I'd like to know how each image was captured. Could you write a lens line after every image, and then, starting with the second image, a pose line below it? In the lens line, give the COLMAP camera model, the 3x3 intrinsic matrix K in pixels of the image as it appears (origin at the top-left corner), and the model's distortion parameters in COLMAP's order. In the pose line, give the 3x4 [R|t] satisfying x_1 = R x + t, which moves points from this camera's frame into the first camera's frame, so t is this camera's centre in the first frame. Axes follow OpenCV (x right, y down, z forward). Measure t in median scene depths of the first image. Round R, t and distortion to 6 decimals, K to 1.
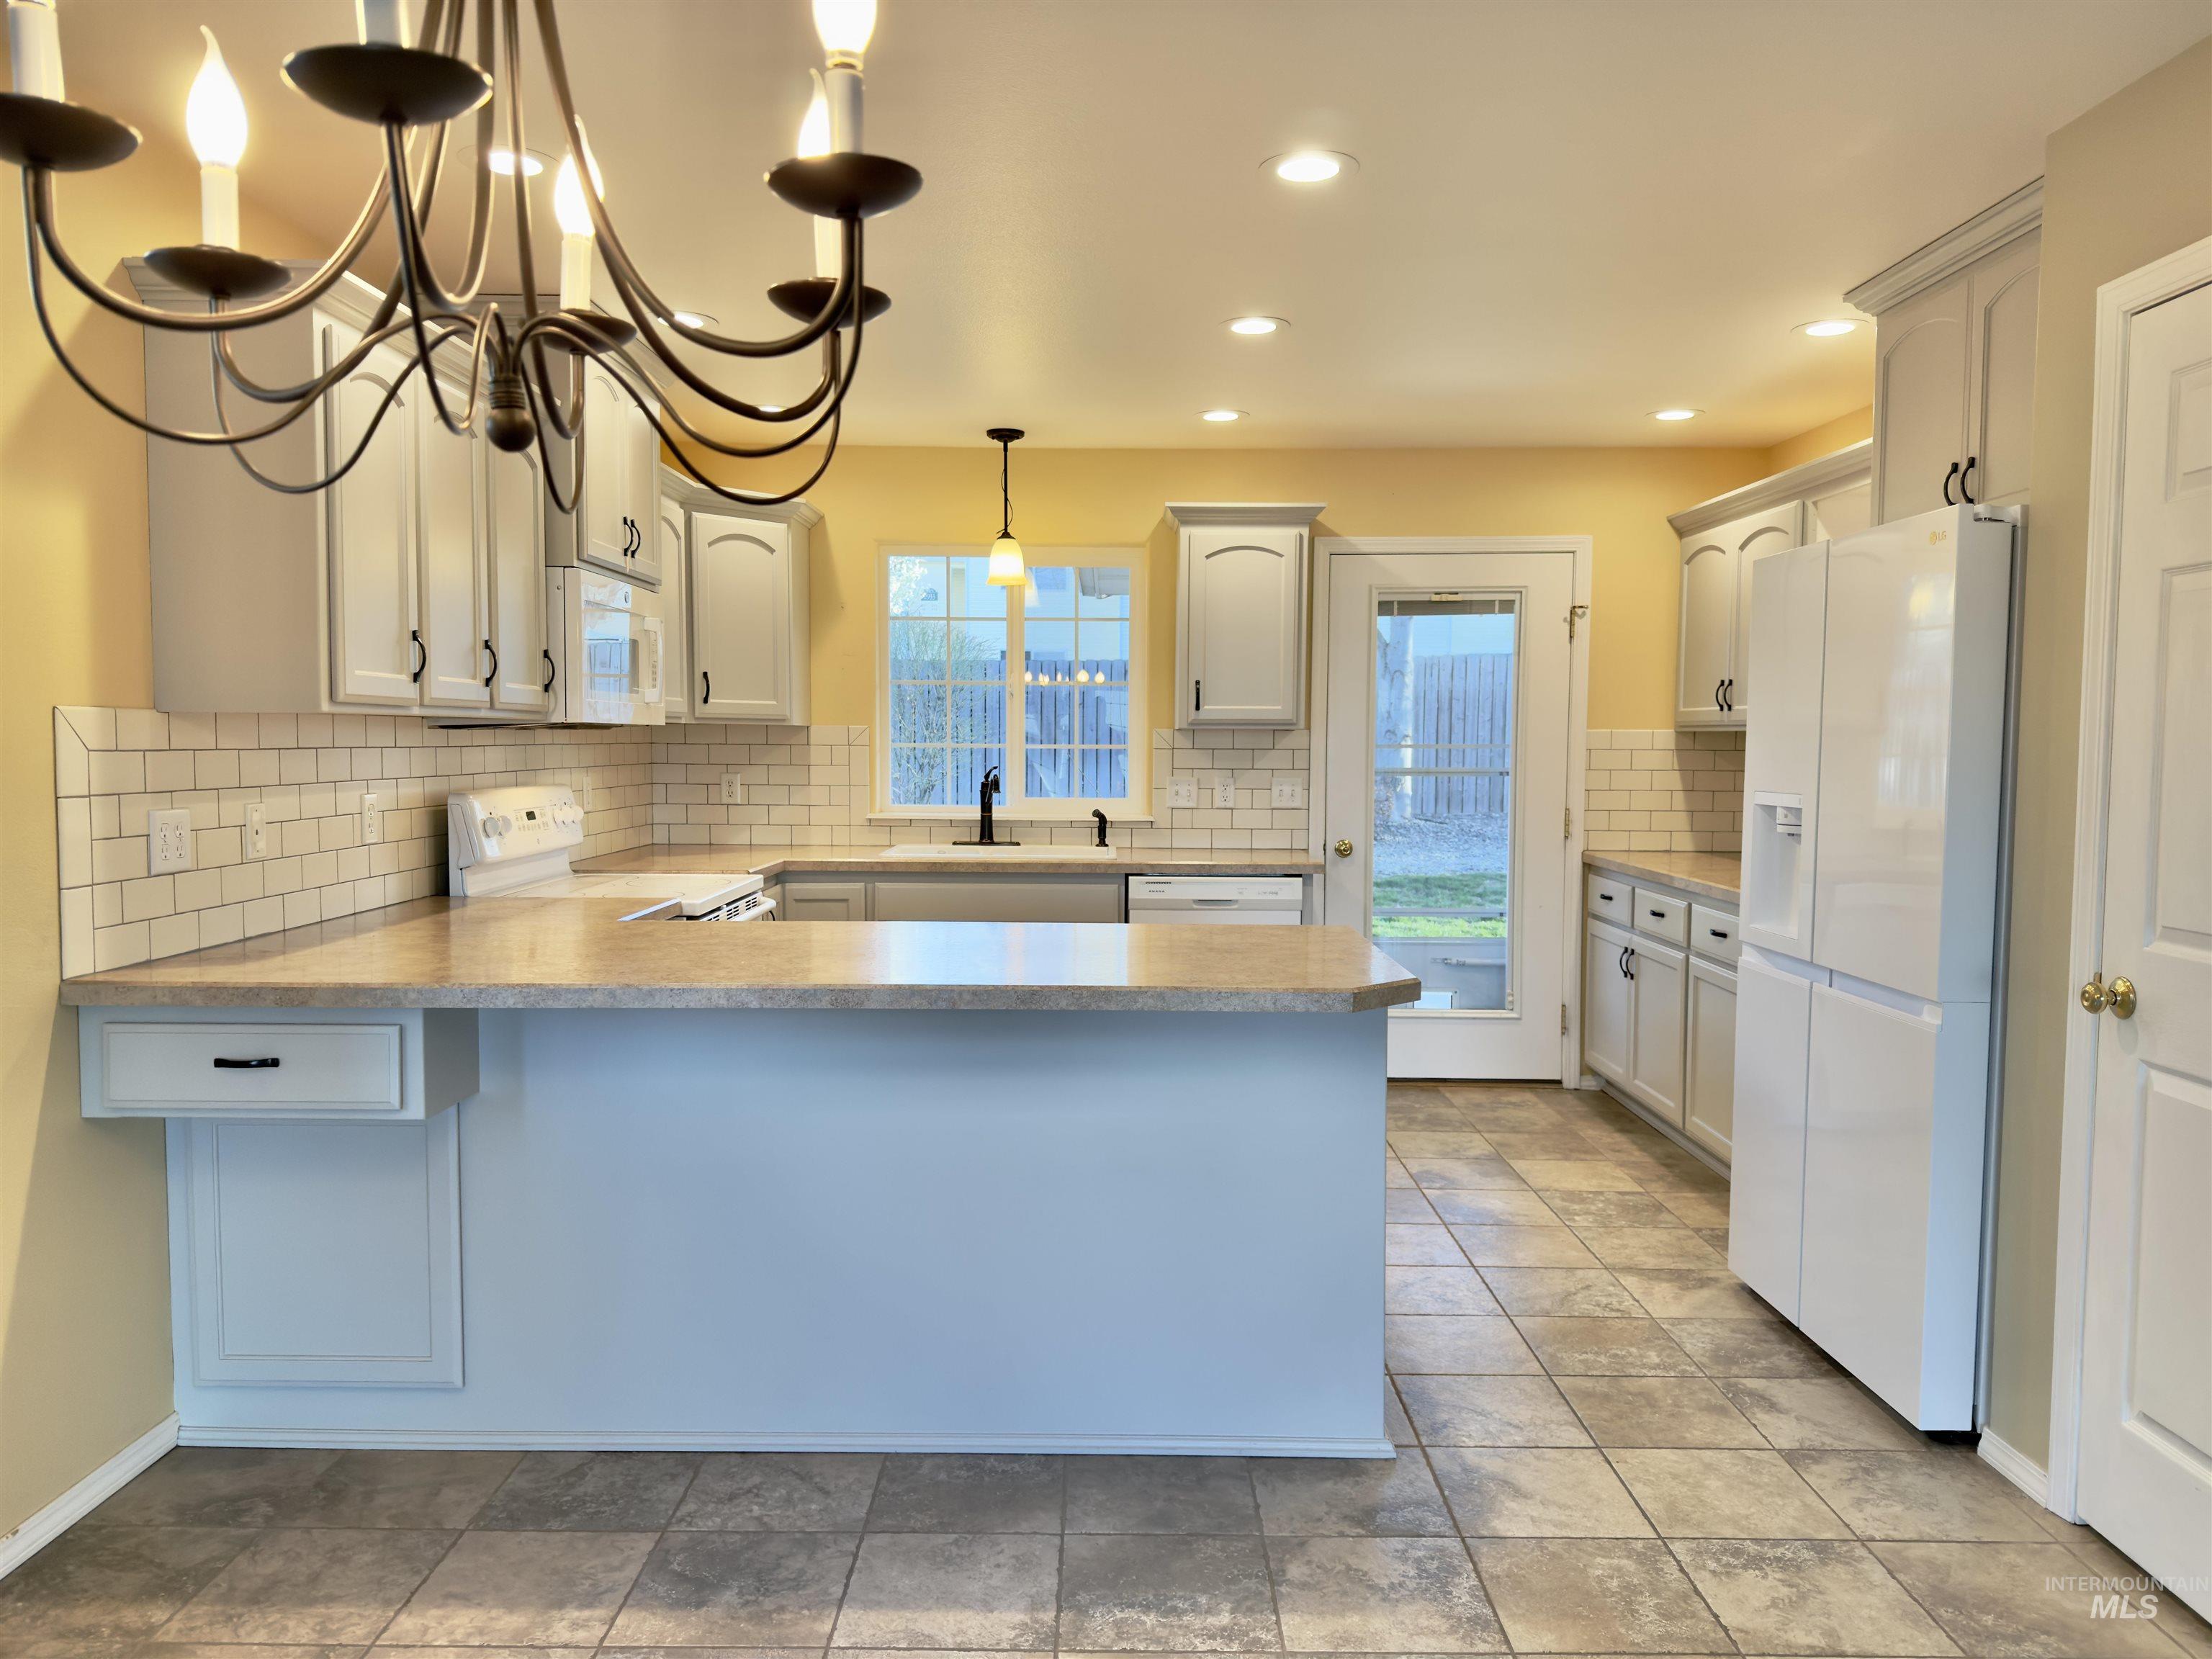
lens RADIAL K [[1555.0, 0, 1112.5], [0, 1555.0, 844.3], [0, 0, 1]] dist [0.068035, -0.084603]
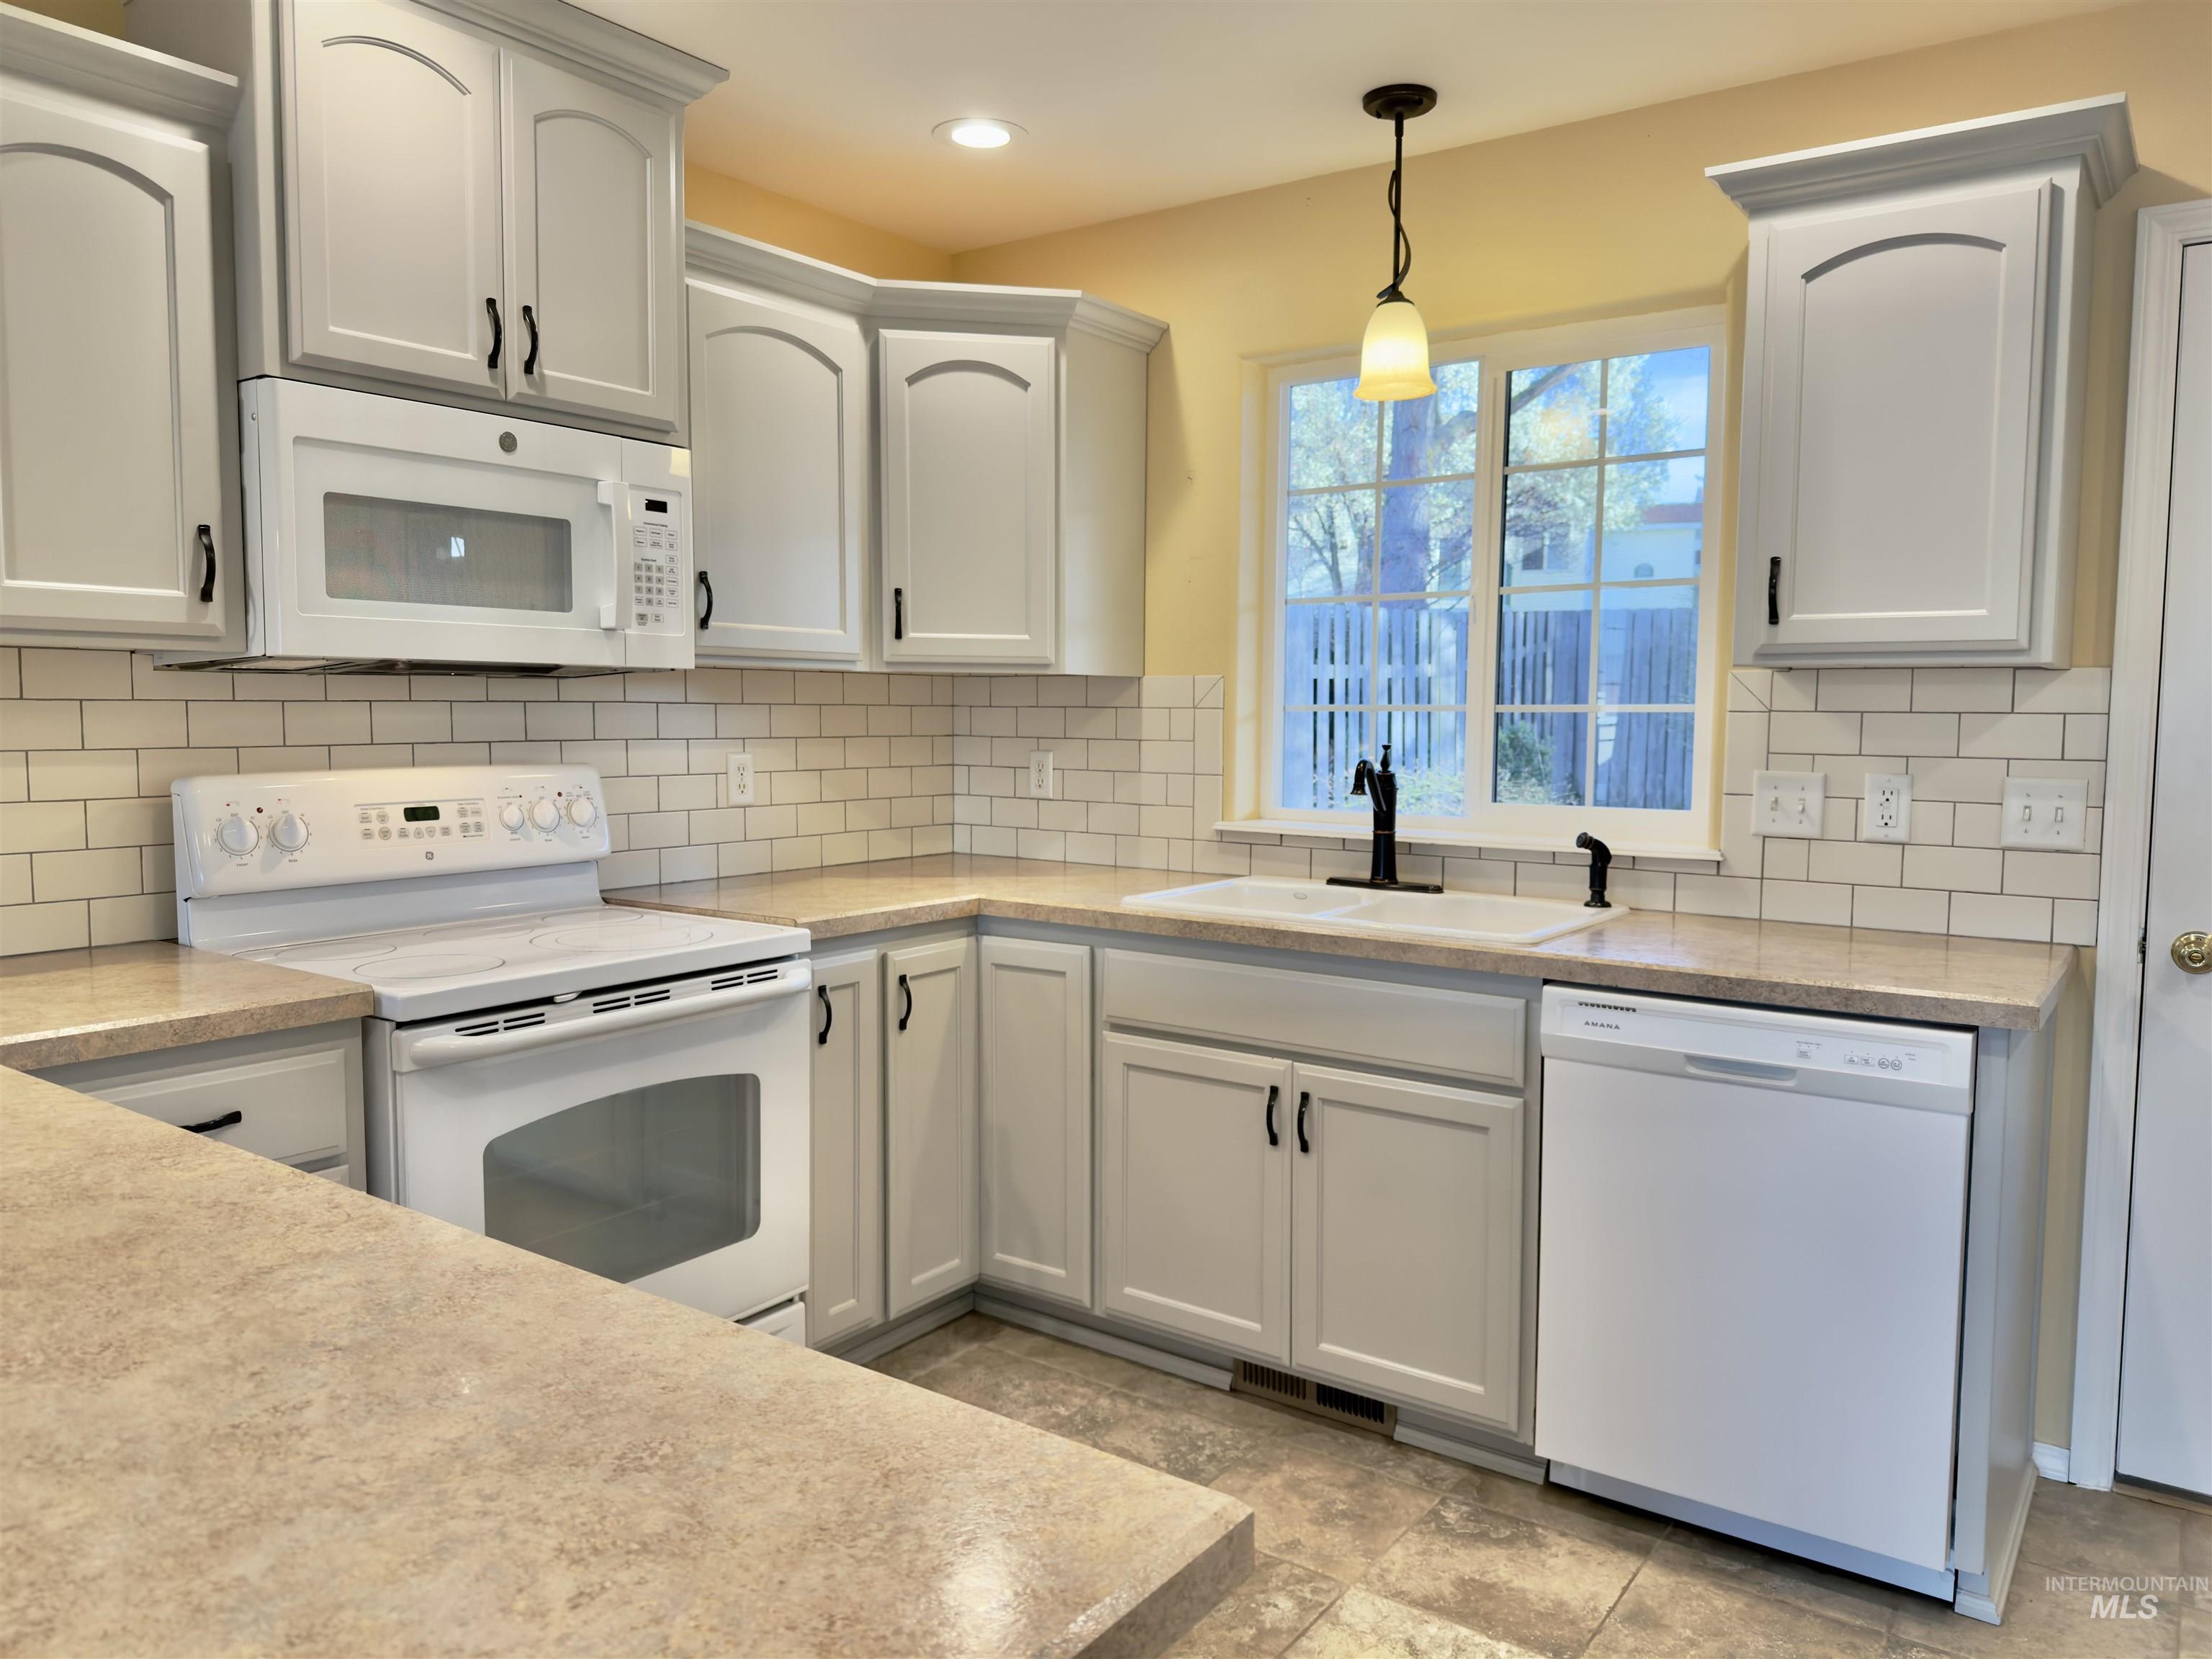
lens RADIAL K [[1555.0, 0, 1103.8], [0, 1555.0, 833.6], [0, 0, 1]] dist [0.068035, -0.084603]
pose [[0.809363, 0.045744, -0.585524, 0.166872], [-0.041320, 0.998927, 0.020926, -0.027308], [0.585853, 0.007257, 0.810385, 0.519131]]
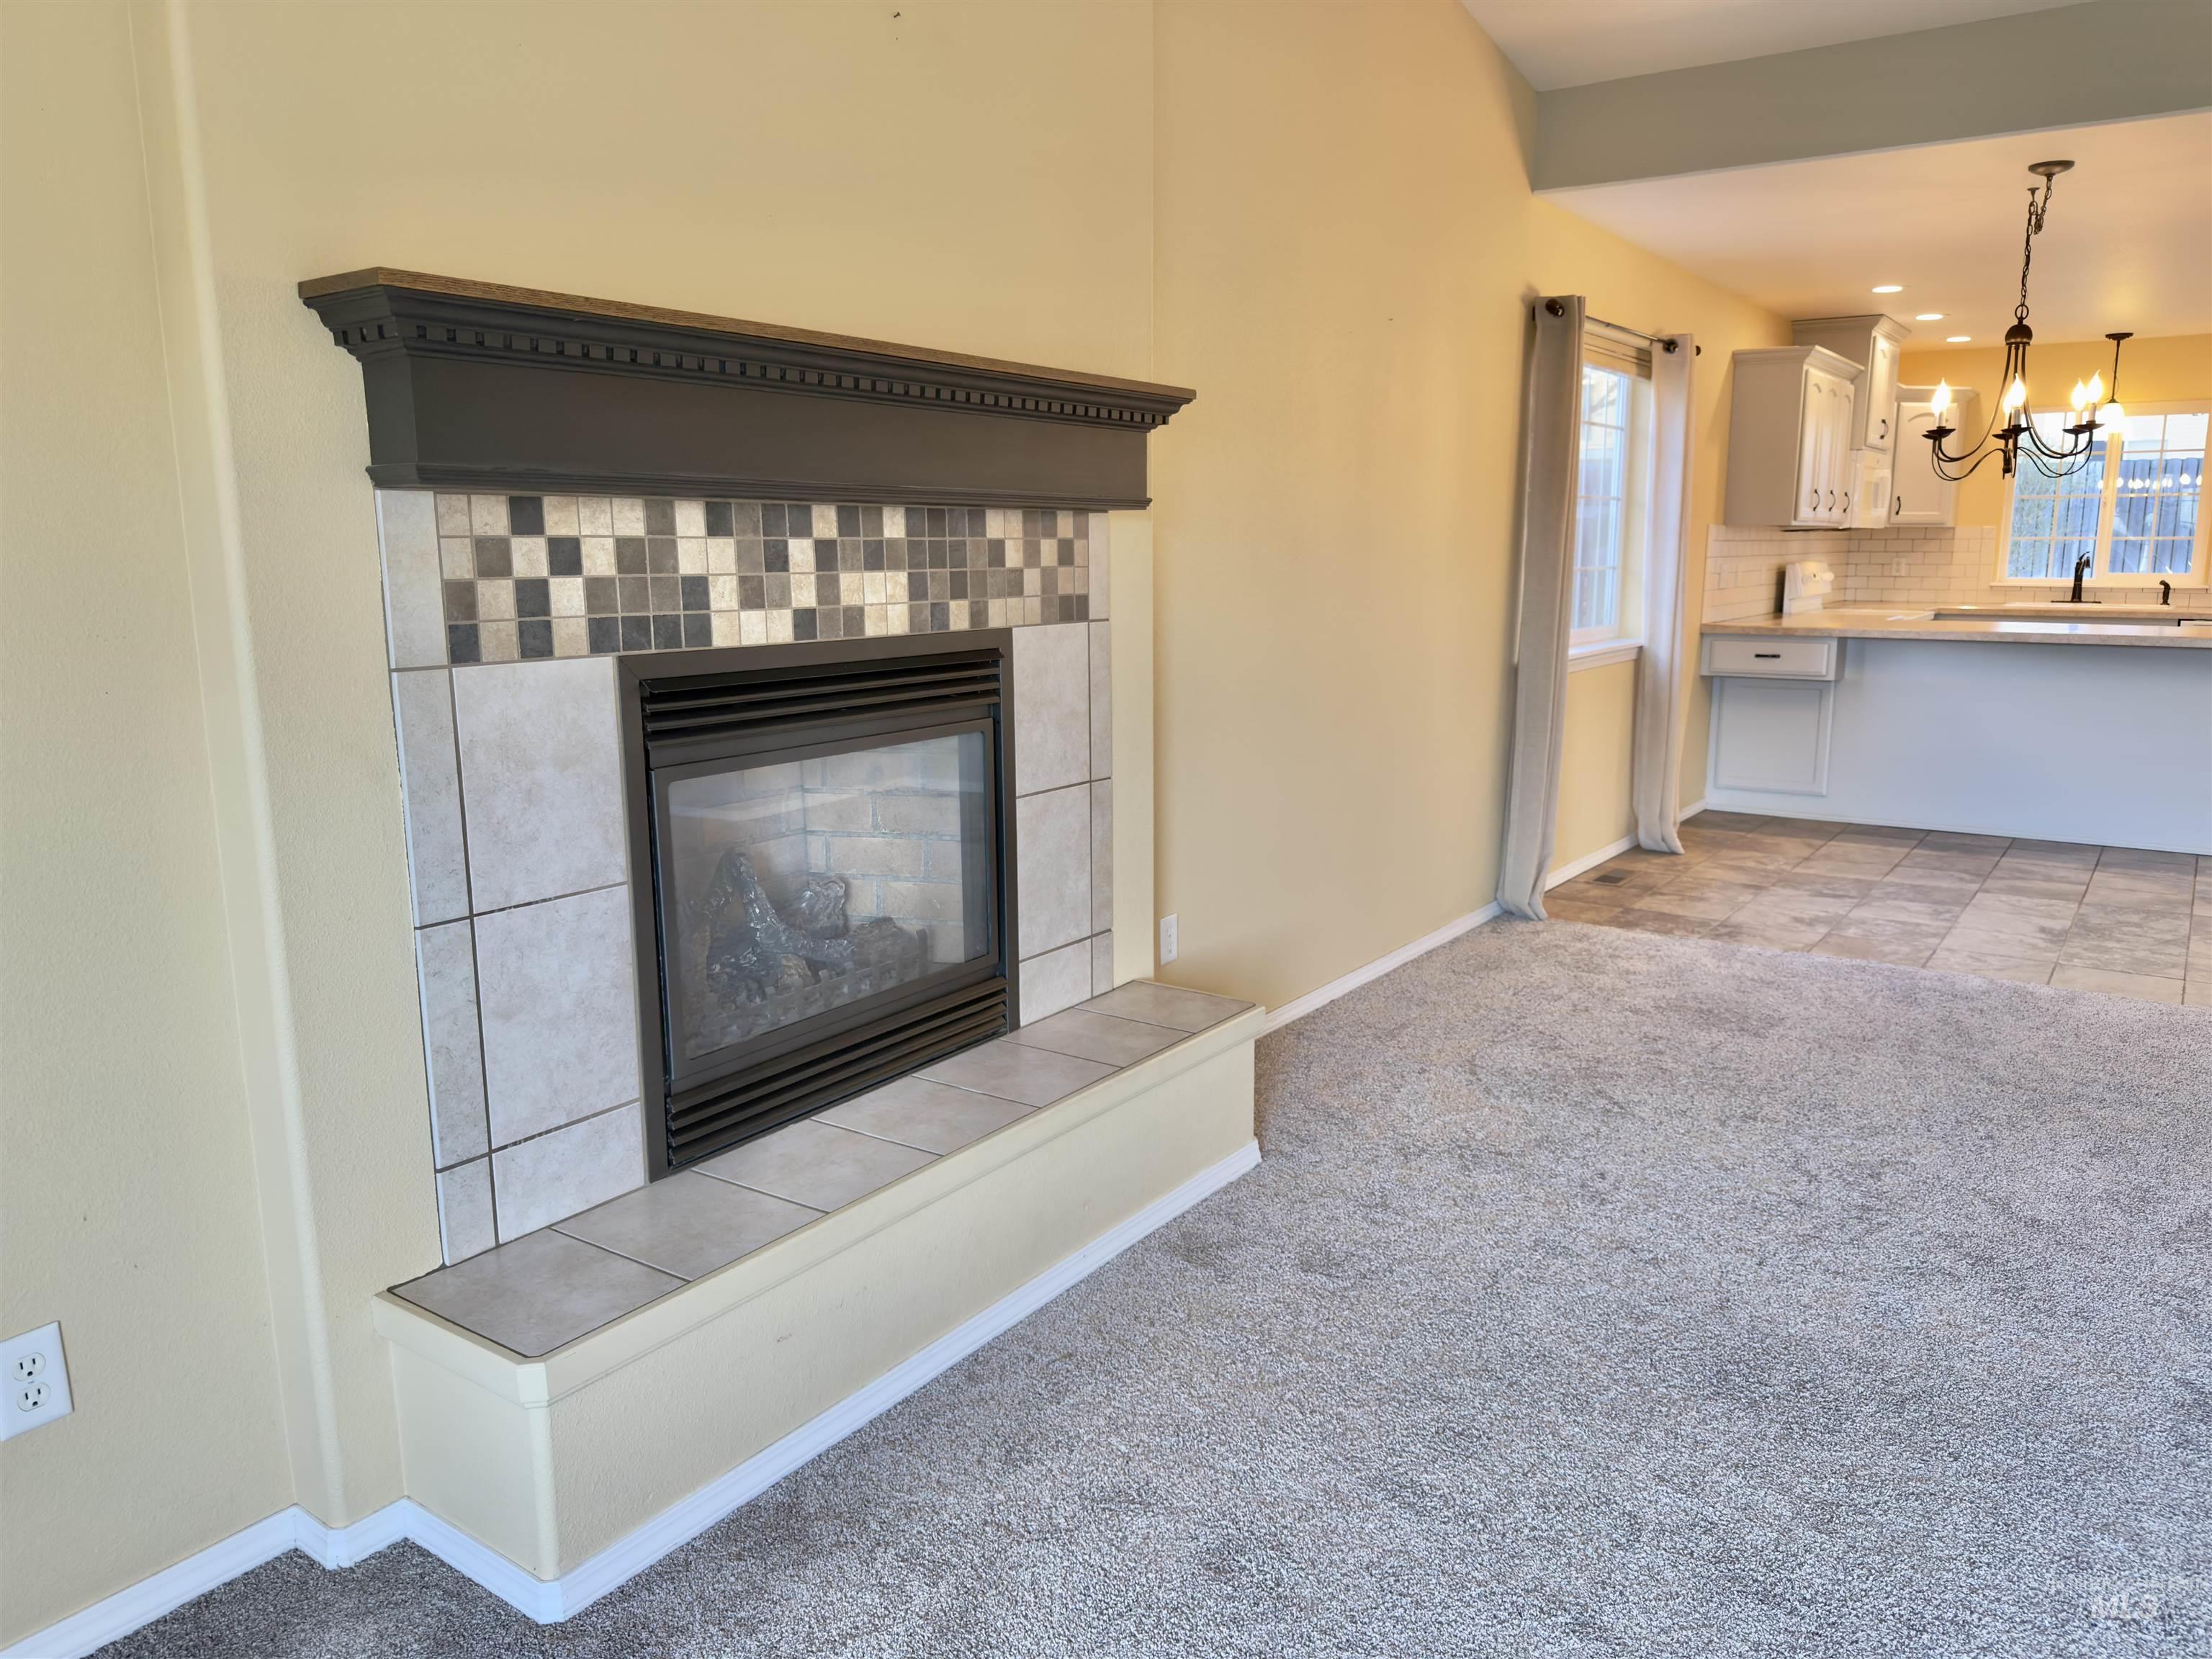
lens RADIAL K [[1555.0, 0, 1125.0], [0, 1555.0, 833.7], [0, 0, 1]] dist [0.068035, -0.084603]
pose [[0.822831, 0.095004, -0.560288, 0.043427], [-0.030066, 0.991824, 0.124023, 0.065730], [0.567490, -0.085204, 0.818960, -0.893663]]
